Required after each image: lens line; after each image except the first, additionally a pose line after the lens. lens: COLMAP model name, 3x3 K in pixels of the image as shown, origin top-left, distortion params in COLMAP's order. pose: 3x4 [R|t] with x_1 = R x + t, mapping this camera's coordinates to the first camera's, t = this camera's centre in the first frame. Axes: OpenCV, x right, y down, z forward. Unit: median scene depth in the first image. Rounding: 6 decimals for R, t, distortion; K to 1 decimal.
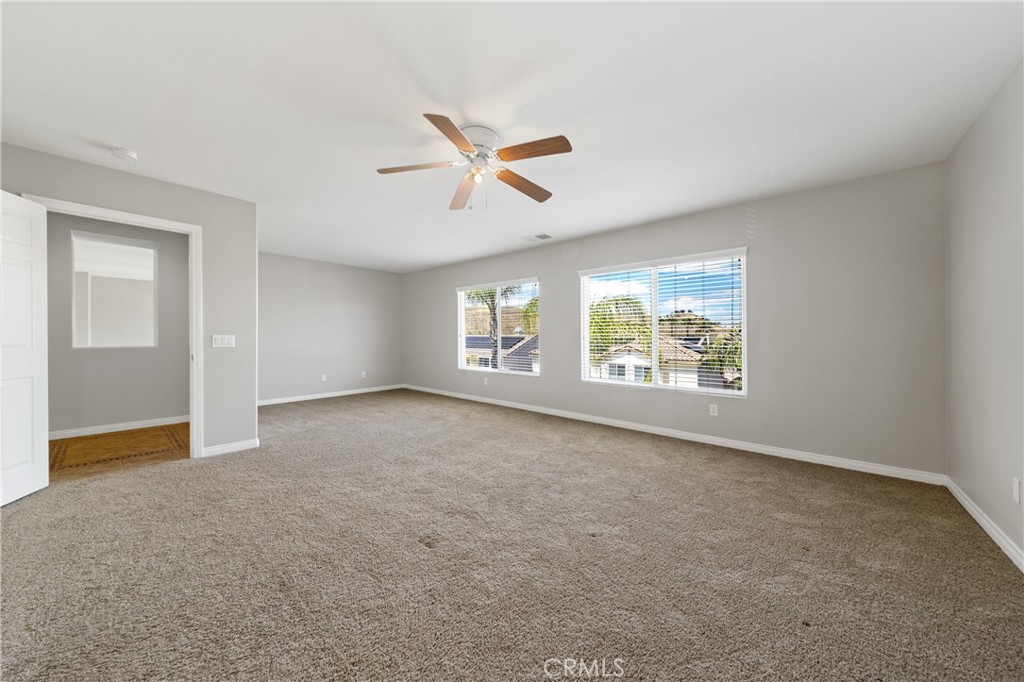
lens RADIAL K [[355.9, 0, 505.4], [0, 355.9, 335.6], [0, 0, 1]] dist [0.012034, -0.000176]
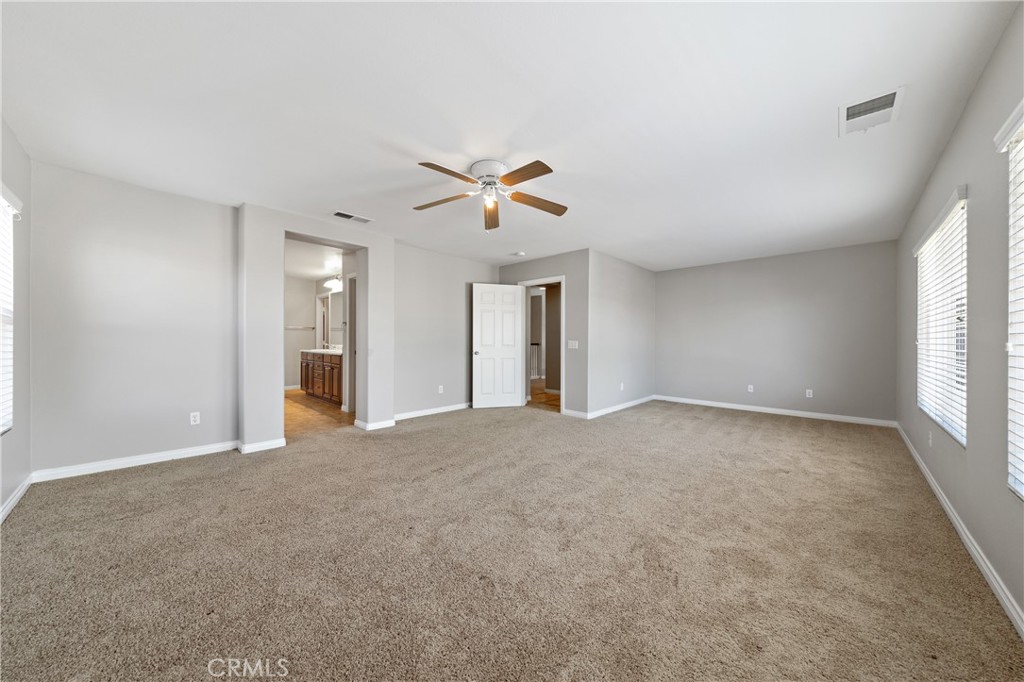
lens RADIAL K [[355.9, 0, 504.9], [0, 355.9, 343.6], [0, 0, 1]] dist [0.012034, -0.000176]
pose [[-0.076934, 0.003985, -0.997028, 0.803671], [-0.001024, 0.999991, 0.004076, 0.004431], [0.997036, 0.001334, -0.076929, 0.847641]]
